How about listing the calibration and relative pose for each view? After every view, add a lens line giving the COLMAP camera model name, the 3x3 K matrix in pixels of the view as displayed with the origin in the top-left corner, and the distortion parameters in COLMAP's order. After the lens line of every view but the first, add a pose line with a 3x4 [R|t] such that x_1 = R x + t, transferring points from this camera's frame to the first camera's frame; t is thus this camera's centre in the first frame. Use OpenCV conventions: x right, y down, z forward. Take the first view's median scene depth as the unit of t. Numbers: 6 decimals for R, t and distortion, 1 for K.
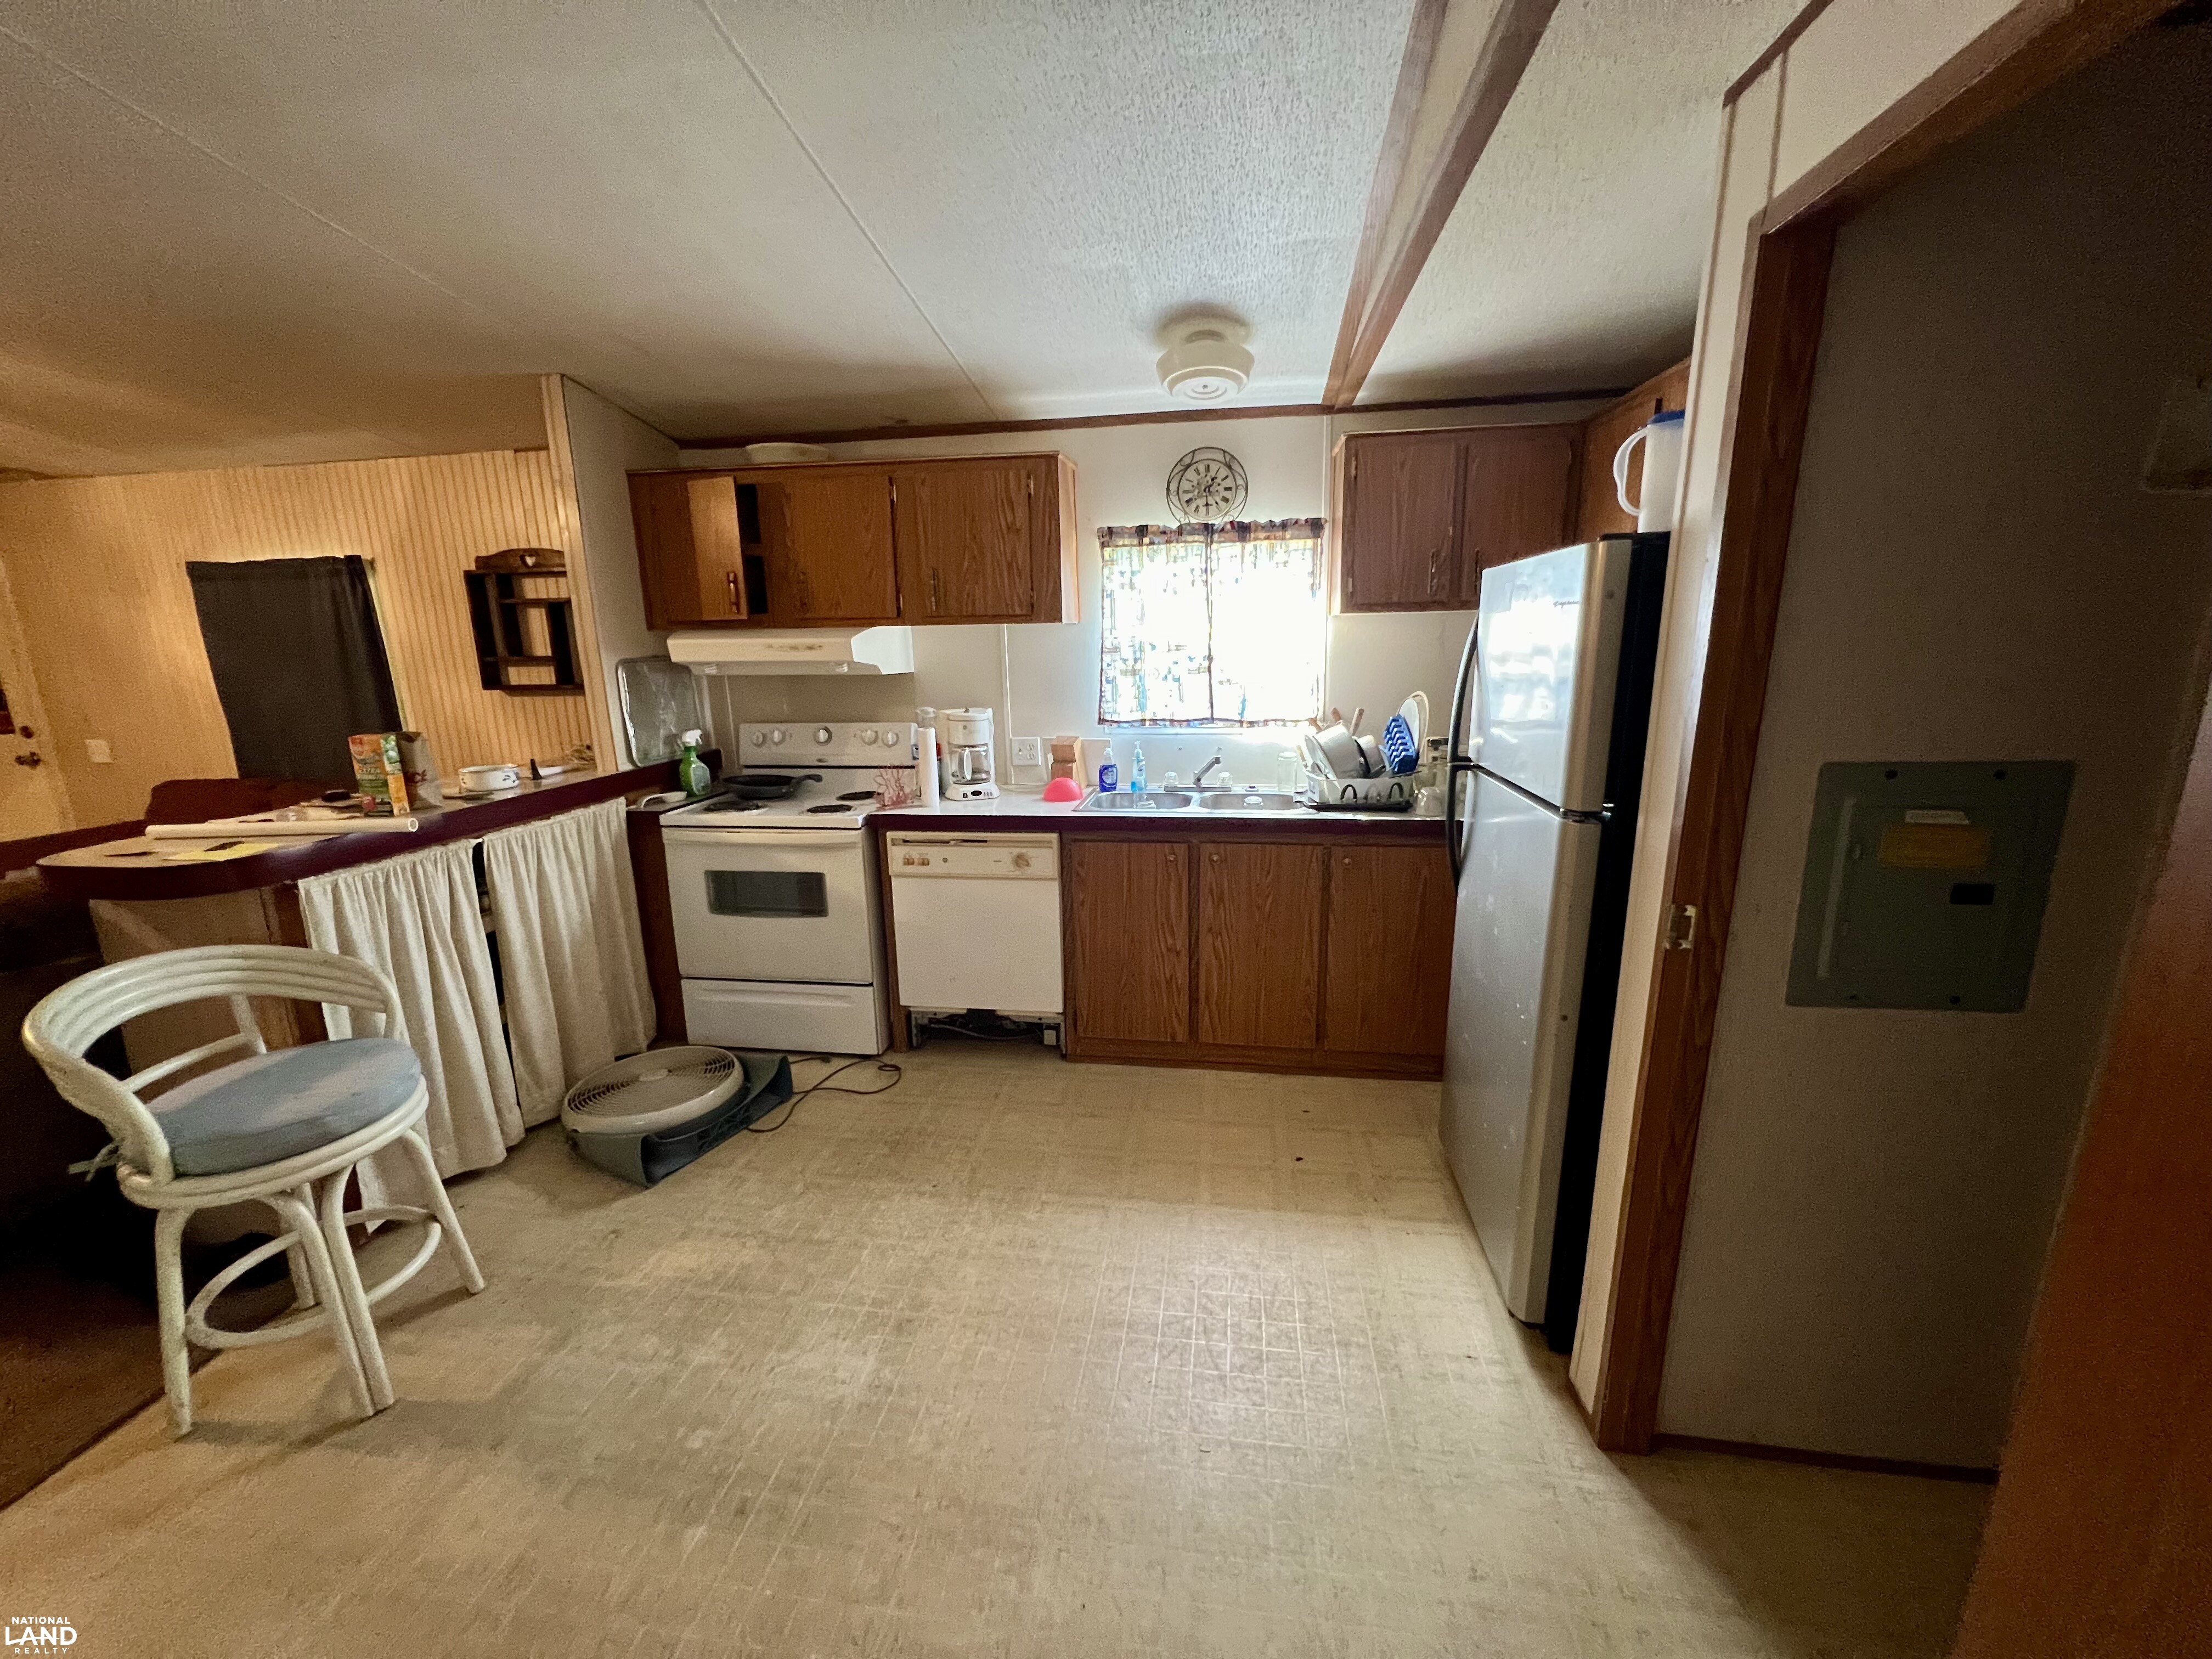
lens RADIAL K [[894.7, 0, 1106.0], [0, 894.7, 829.5], [0, 0, 1]] dist [-0.001092, 0.000337]
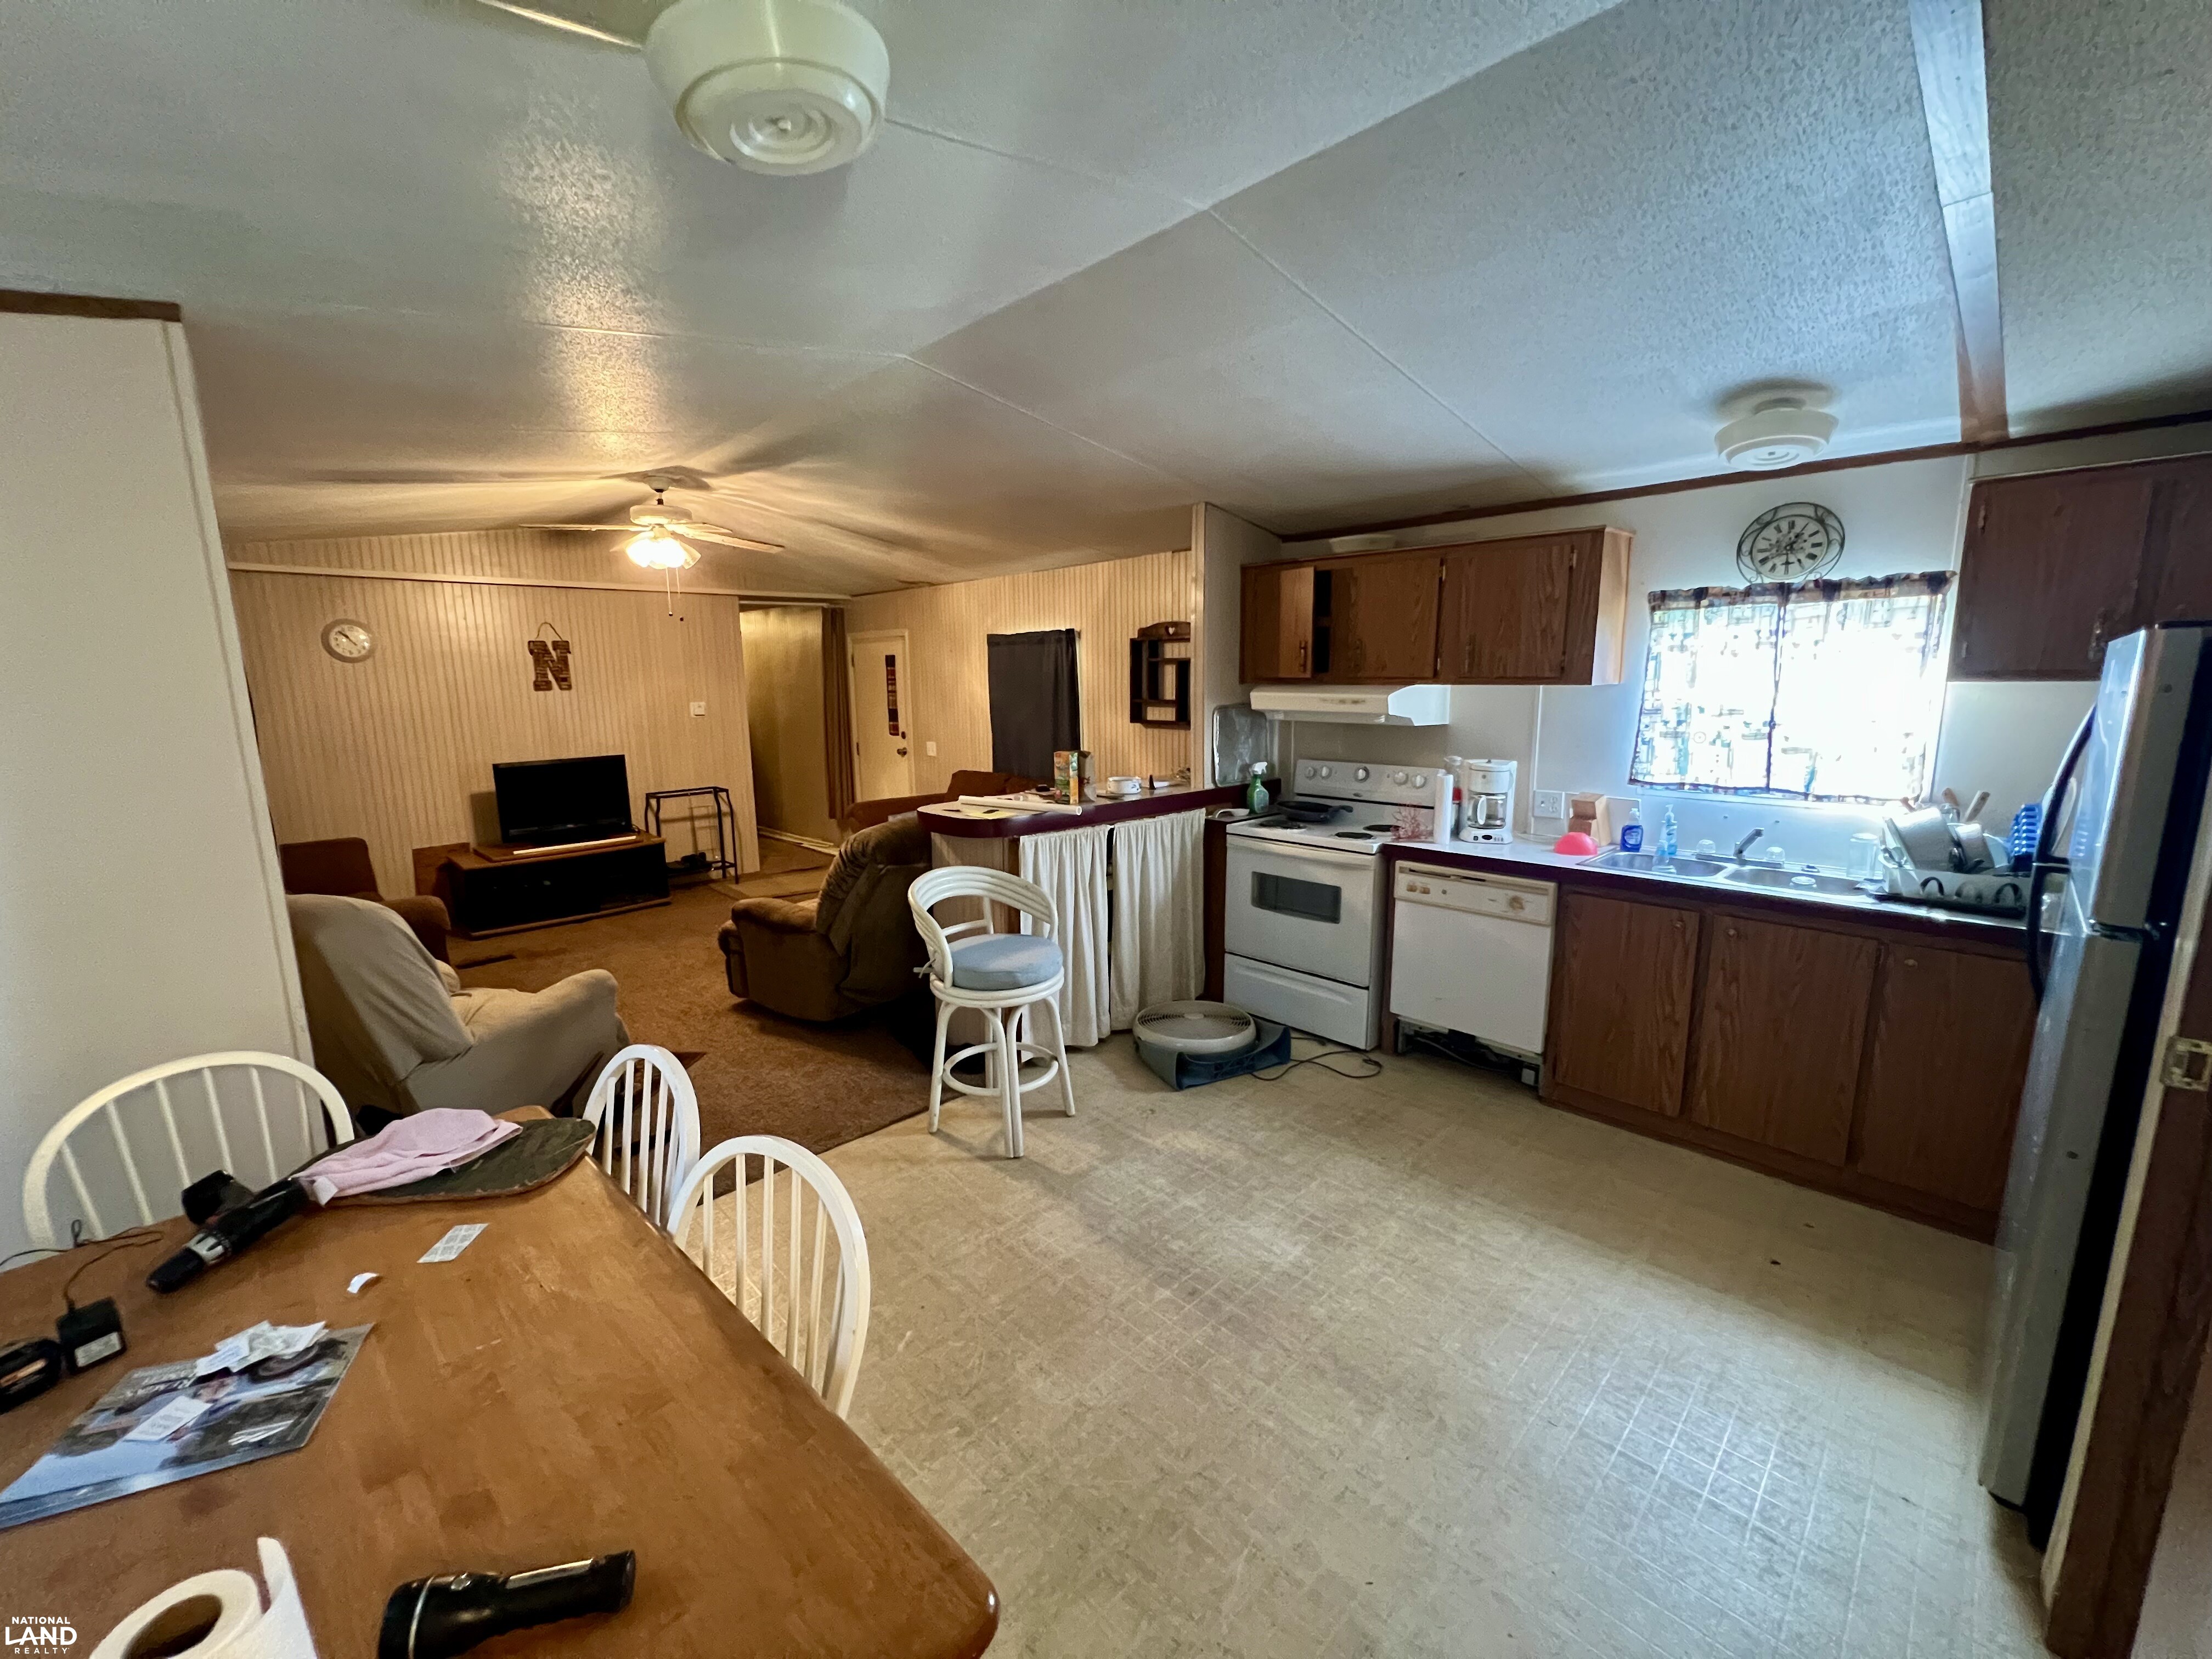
lens RADIAL K [[889.5, 0, 1106.0], [0, 889.5, 829.5], [0, 0, 1]] dist [-0.001115, -0.000067]
pose [[0.804507, 0.113460, -0.583006, 0.119157], [-0.136936, 0.990573, 0.003816, 0.010150], [0.577943, 0.076764, 0.812459, -0.160946]]
